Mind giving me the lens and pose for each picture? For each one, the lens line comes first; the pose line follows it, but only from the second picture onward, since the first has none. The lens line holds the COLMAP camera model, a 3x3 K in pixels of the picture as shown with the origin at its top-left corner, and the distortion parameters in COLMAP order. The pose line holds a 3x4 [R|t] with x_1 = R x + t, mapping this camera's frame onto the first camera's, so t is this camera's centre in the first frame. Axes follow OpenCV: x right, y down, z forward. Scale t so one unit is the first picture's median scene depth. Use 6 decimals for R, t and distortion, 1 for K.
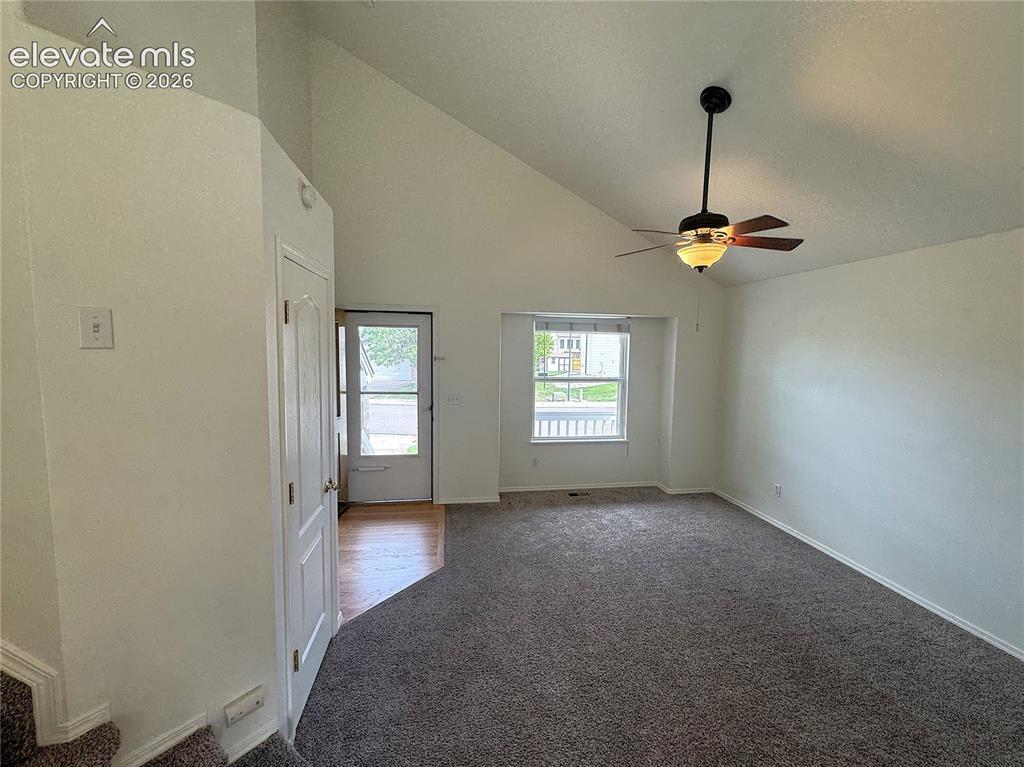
lens RADIAL K [[427.6, 0, 514.7], [0, 427.6, 384.5], [0, 0, 1]] dist [-0.000888, -0.000239]
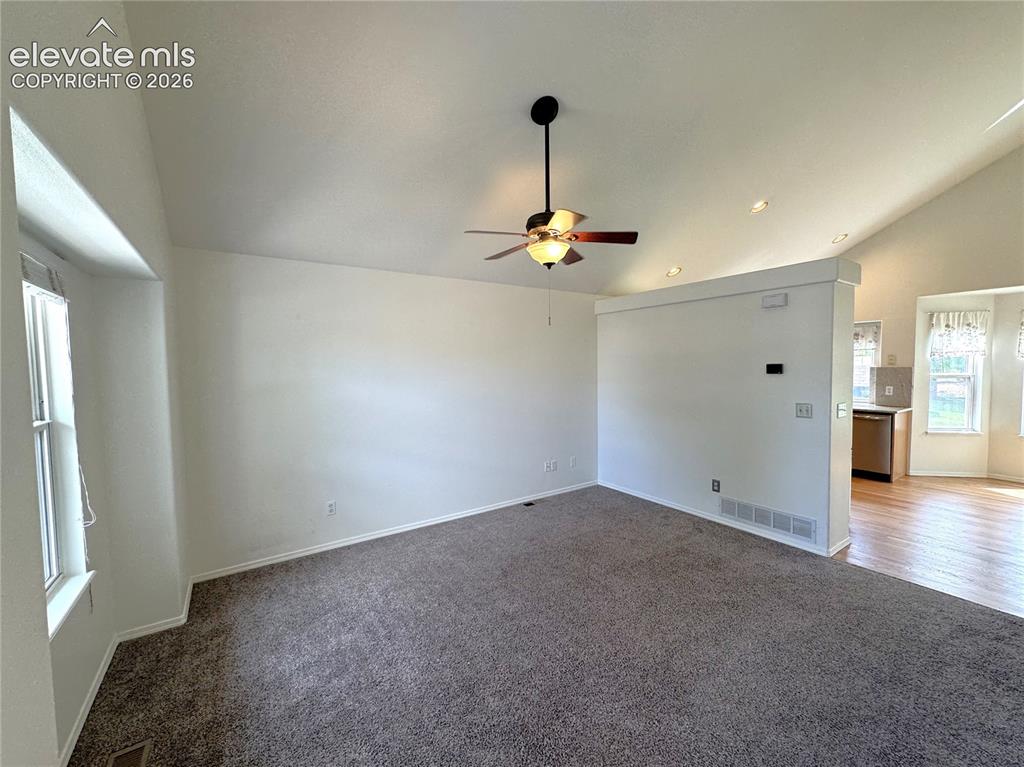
lens RADIAL K [[416.8, 0, 512.9], [0, 416.8, 384.2], [0, 0, 1]] dist [-0.003950, -0.000434]
pose [[-0.413084, -0.060750, 0.908664, -0.259462], [0.088767, 0.990335, 0.106565, -0.054576], [-0.906356, 0.124680, -0.403699, 0.842084]]
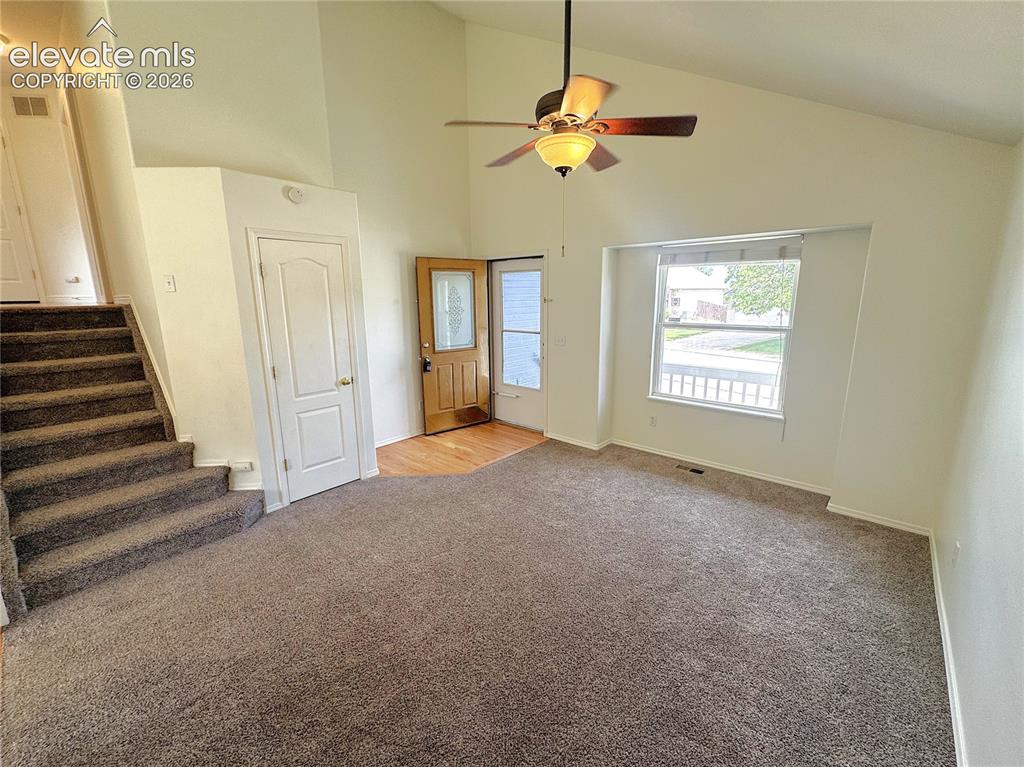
lens RADIAL K [[439.5, 0, 513.5], [0, 439.5, 383.6], [0, 0, 1]] dist [-0.001003, -0.000724]
pose [[0.620209, 0.135136, -0.772709, 0.573073], [-0.049009, 0.989800, 0.133766, 0.001881], [0.782904, -0.045093, 0.620506, 0.233850]]
